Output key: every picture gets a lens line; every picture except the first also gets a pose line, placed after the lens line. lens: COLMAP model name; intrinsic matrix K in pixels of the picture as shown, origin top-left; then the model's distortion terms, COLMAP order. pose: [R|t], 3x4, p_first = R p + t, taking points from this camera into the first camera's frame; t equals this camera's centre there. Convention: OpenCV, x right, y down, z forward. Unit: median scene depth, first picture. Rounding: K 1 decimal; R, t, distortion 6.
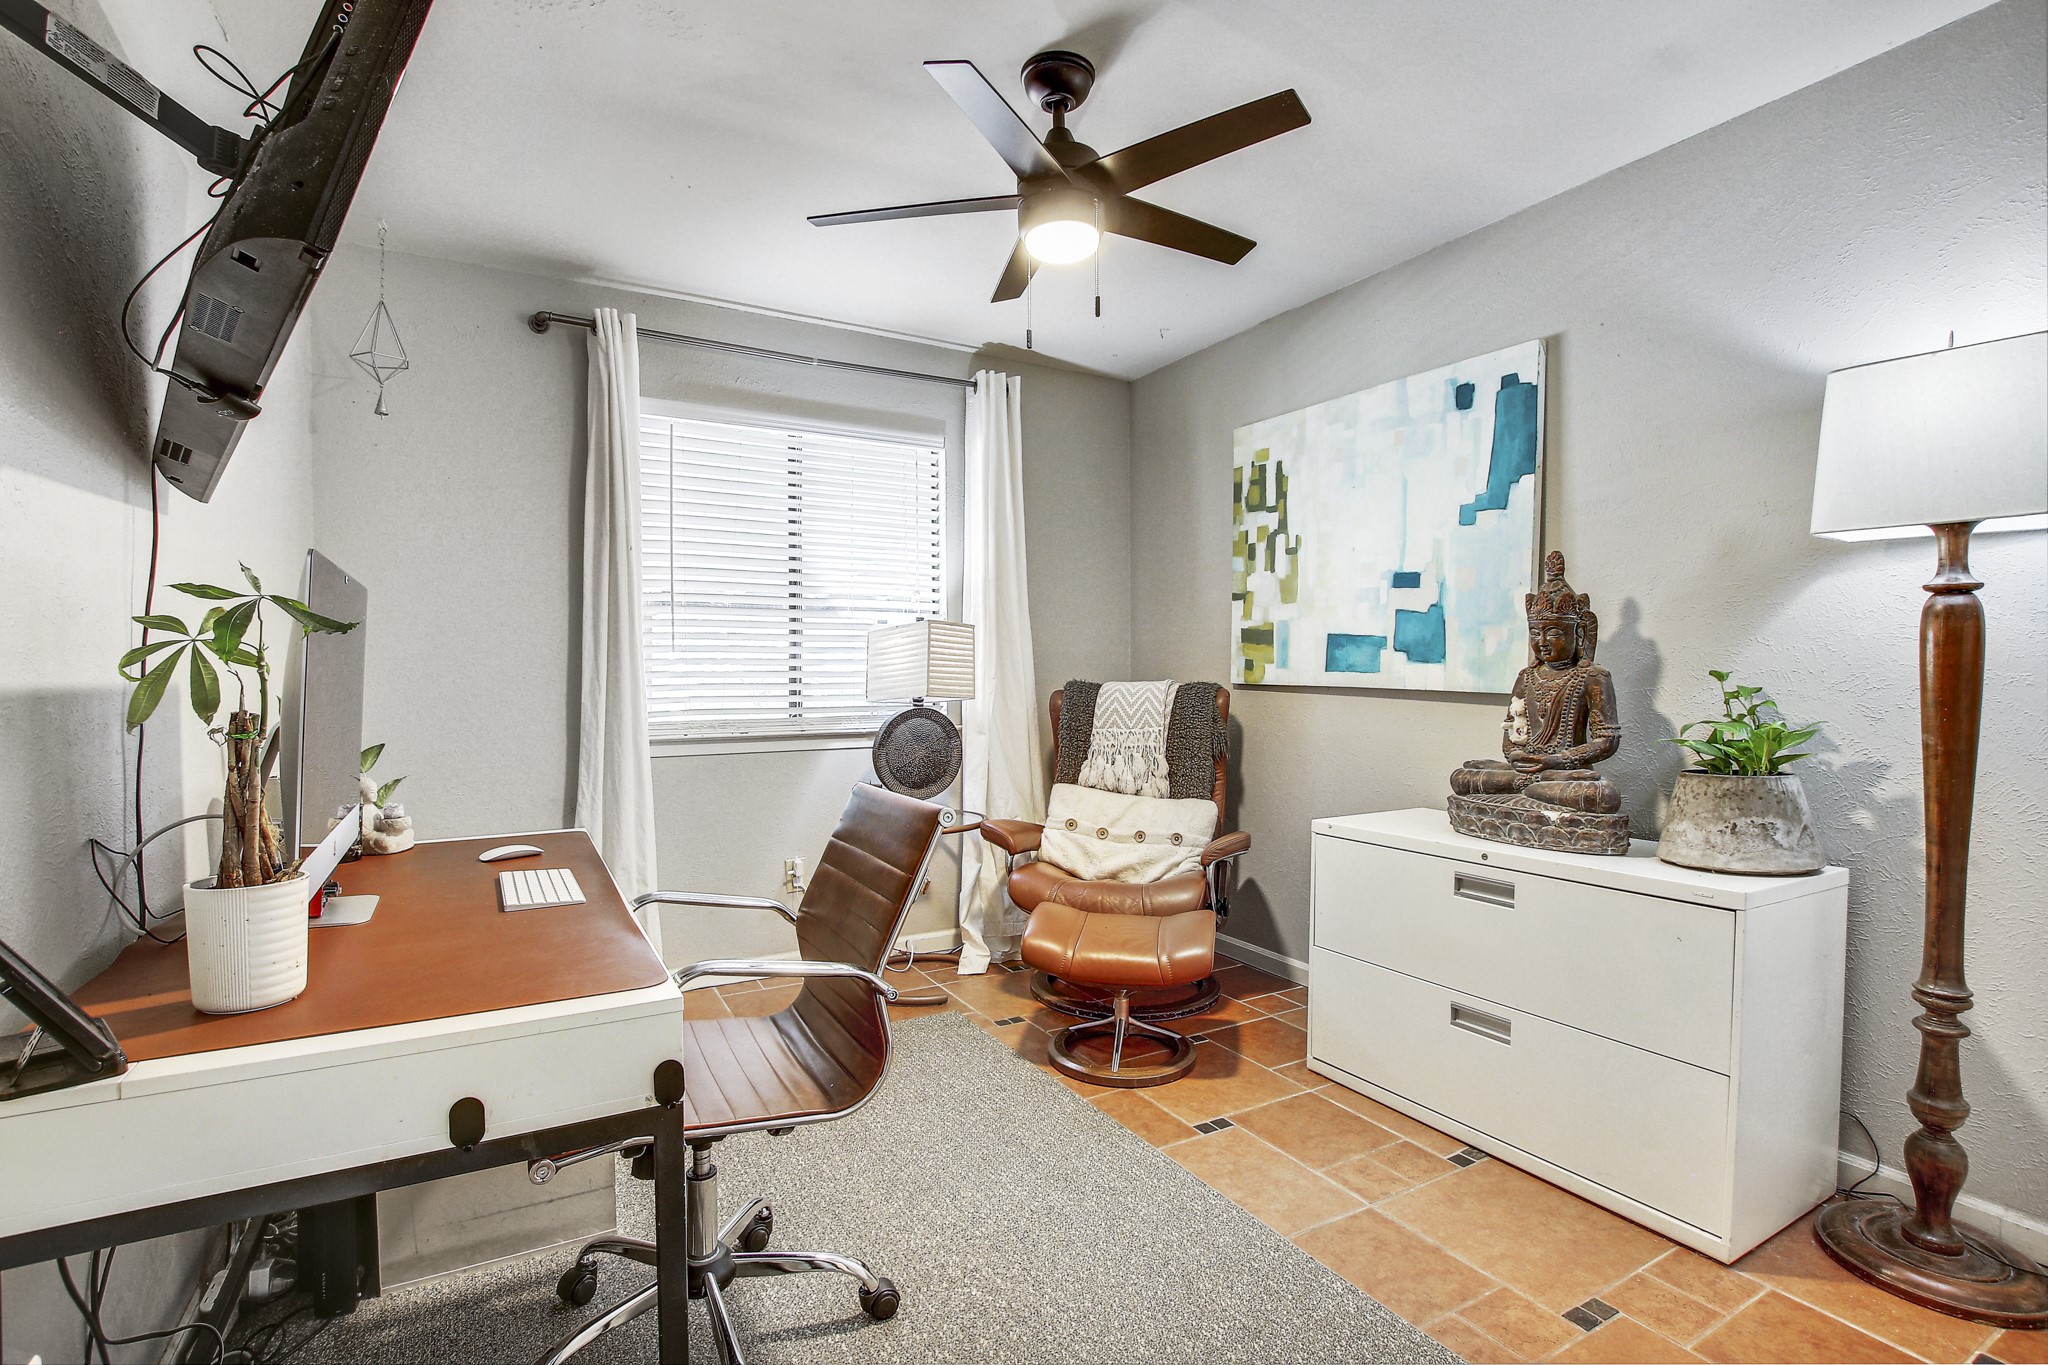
lens RADIAL K [[935.5, 0, 1024.0], [0, 935.5, 682.5], [0, 0, 1]] dist [-0.028993, 0.000045]
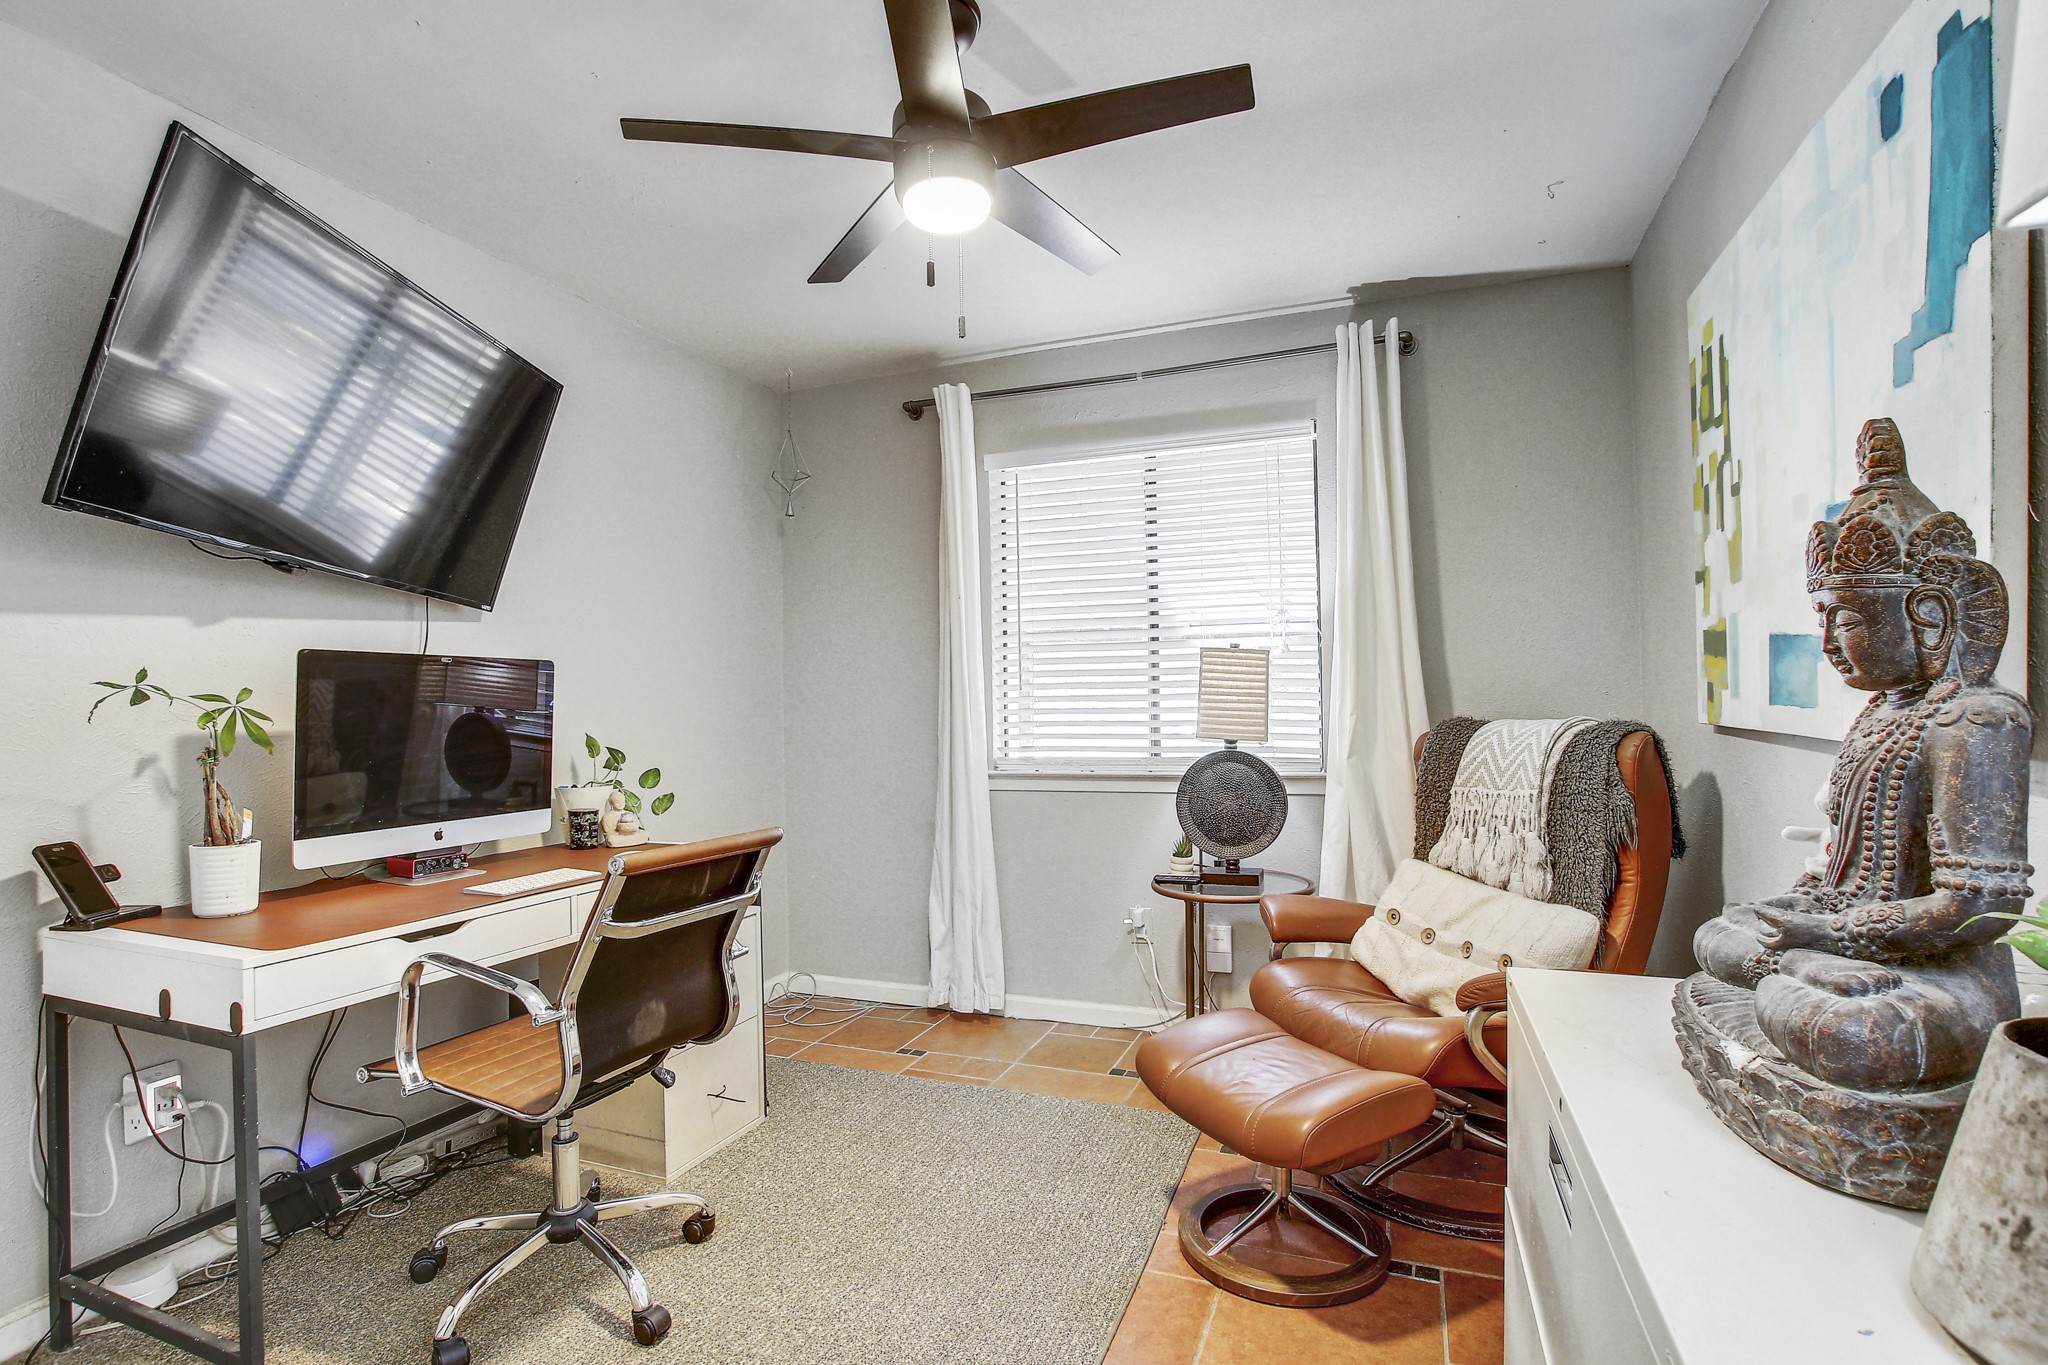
lens RADIAL K [[965.1, 0, 1022.7], [0, 965.1, 692.0], [0, 0, 1]] dist [-0.019972, 0.000964]
pose [[0.641035, -0.018105, -0.767298, 0.441132], [0.005521, 0.999805, -0.018979, -0.010132], [0.767491, 0.007930, 0.641010, 0.296574]]
